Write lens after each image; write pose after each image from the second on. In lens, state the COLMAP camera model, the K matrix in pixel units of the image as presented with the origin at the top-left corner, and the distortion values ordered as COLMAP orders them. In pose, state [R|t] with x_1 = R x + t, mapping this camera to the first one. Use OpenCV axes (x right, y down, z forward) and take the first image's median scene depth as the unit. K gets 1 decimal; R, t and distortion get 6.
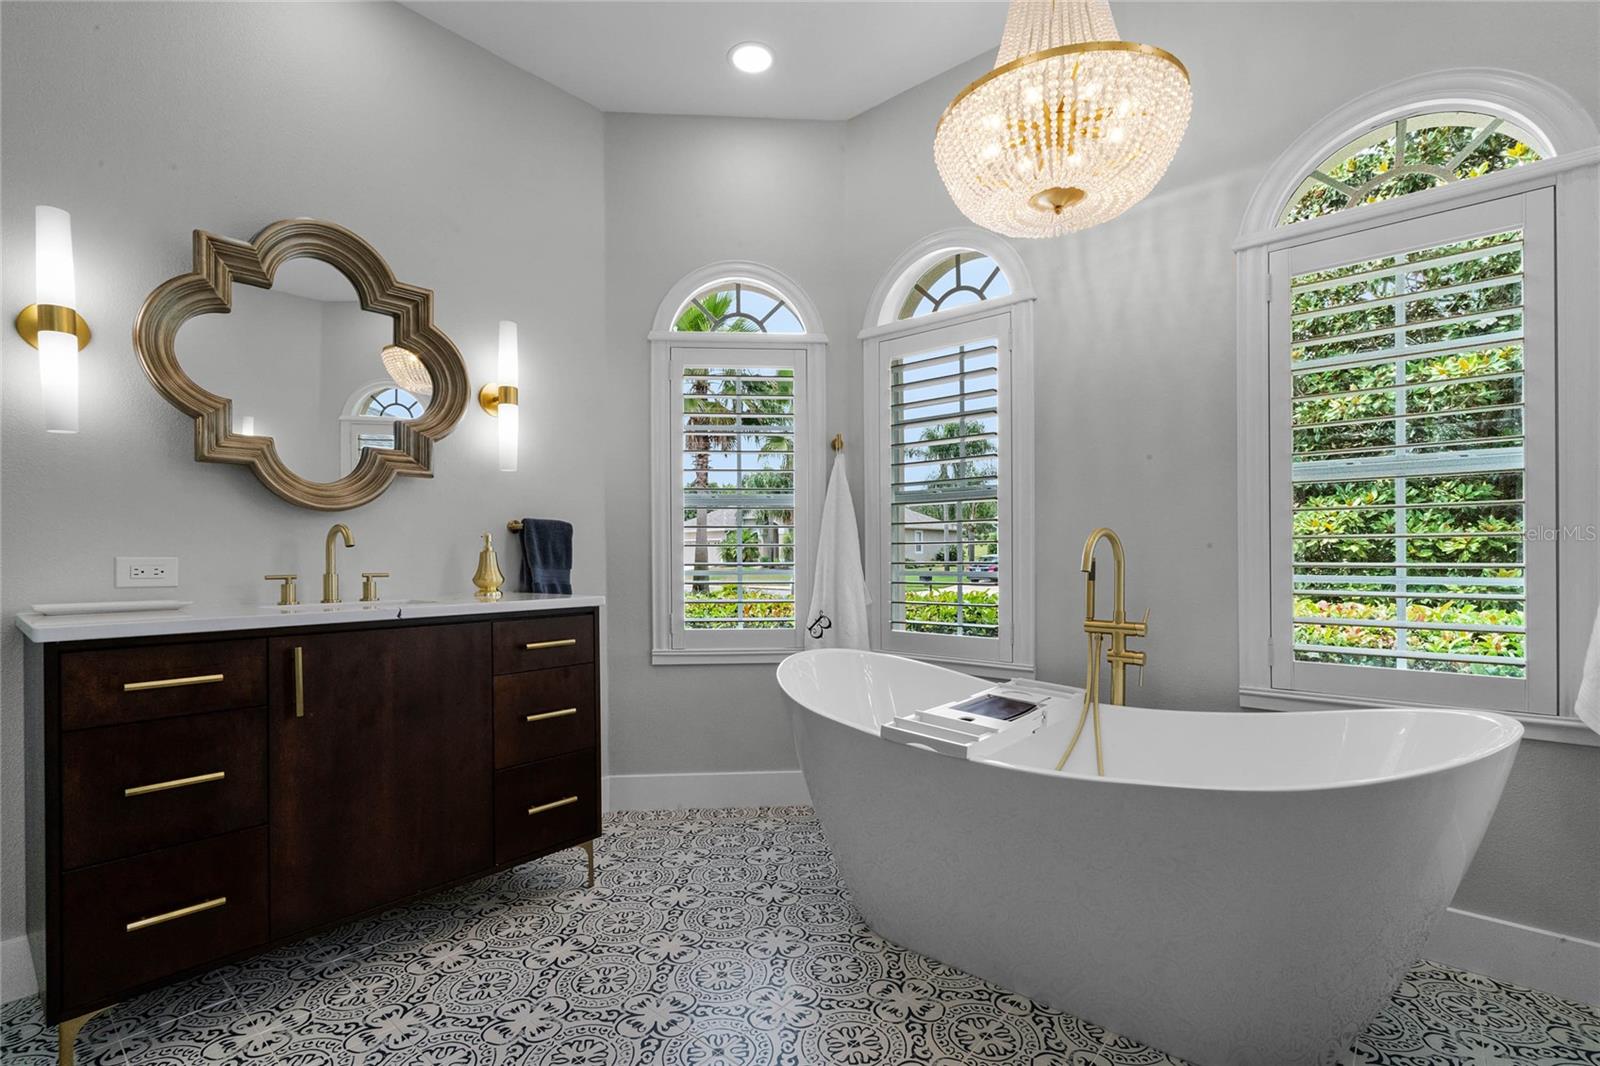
lens RADIAL K [[738.7, 0, 802.7], [0, 738.7, 559.9], [0, 0, 1]] dist [-0.010357, 0.022224]
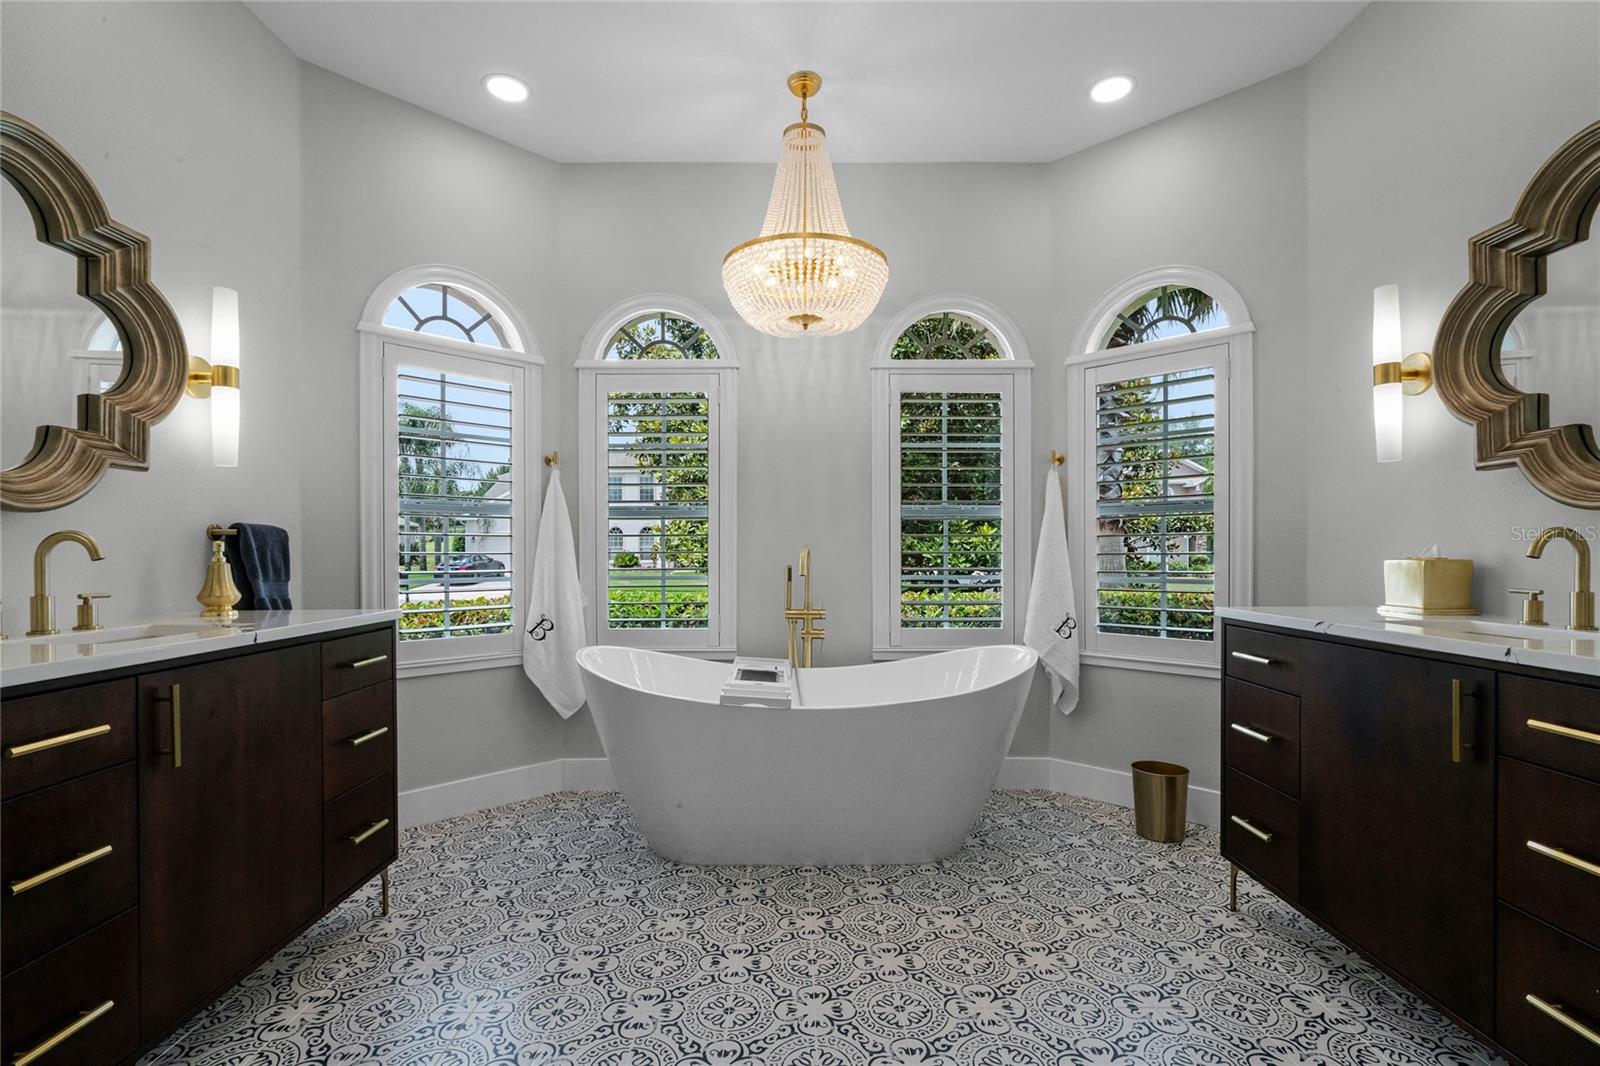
lens RADIAL K [[738.7, 0, 802.7], [0, 738.7, 559.9], [0, 0, 1]] dist [-0.010357, 0.022224]
pose [[0.754682, -0.003831, 0.656080, -0.497964], [0.002082, 0.999992, 0.003445, -0.017099], [-0.656088, -0.001234, 0.754683, -0.074180]]
